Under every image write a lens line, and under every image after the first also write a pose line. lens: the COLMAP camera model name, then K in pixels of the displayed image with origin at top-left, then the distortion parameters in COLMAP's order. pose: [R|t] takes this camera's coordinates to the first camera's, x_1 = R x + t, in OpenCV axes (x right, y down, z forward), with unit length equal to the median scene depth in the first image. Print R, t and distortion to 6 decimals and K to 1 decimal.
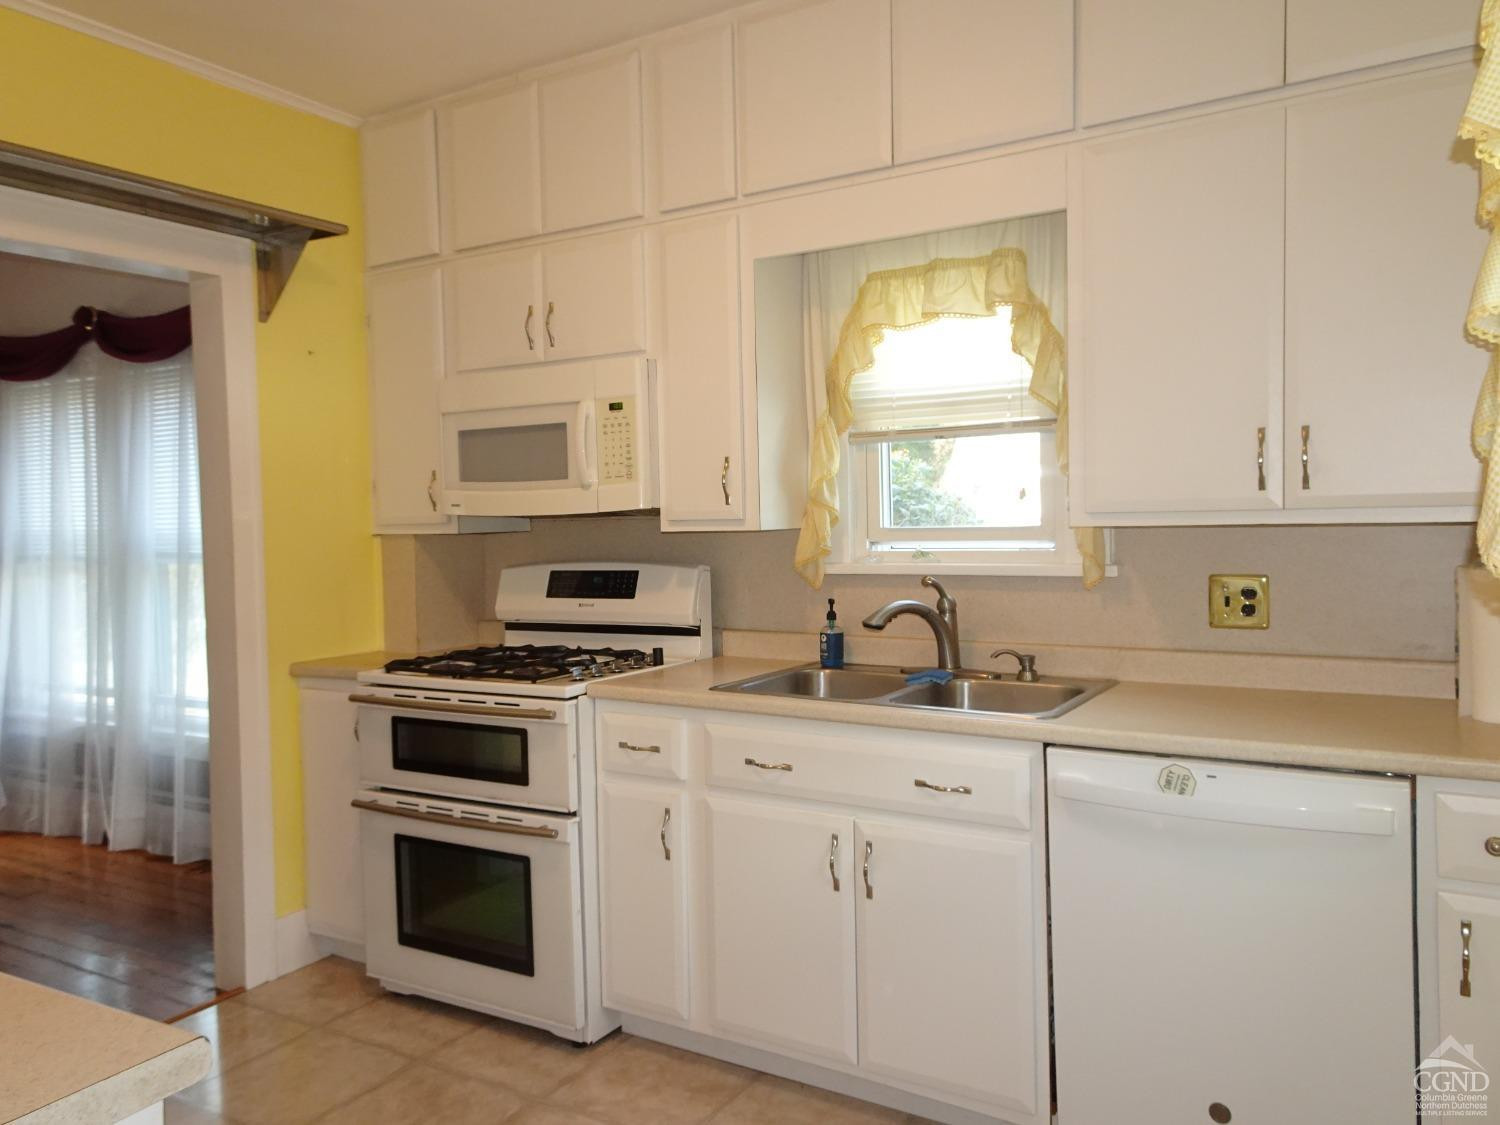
lens RADIAL K [[1145.7, 0, 745.9], [0, 1145.7, 556.1], [0, 0, 1]] dist [0.056874, 0.000568]
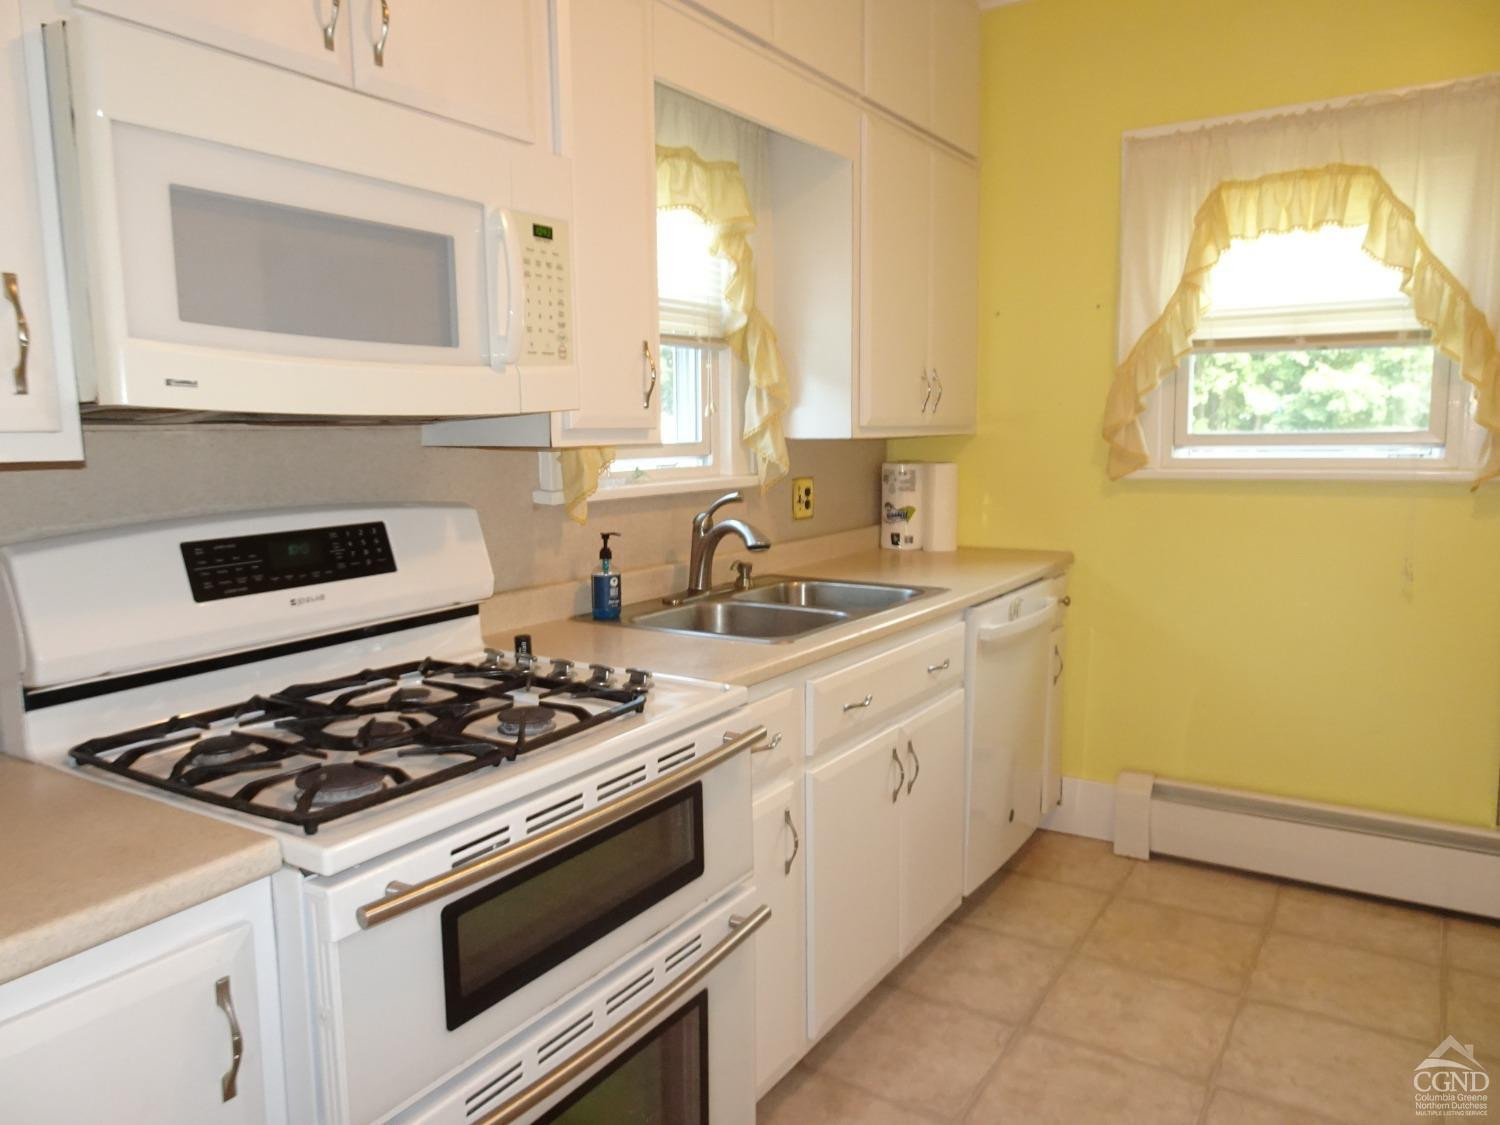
lens RADIAL K [[1077.1, 0, 755.6], [0, 1077.1, 562.6], [0, 0, 1]] dist [0.001743, 0.008910]
pose [[0.021624, -0.104988, 0.994238, -0.672067], [0.046653, 0.993494, 0.103895, -0.014967], [-0.998677, 0.044137, 0.026381, 0.882707]]
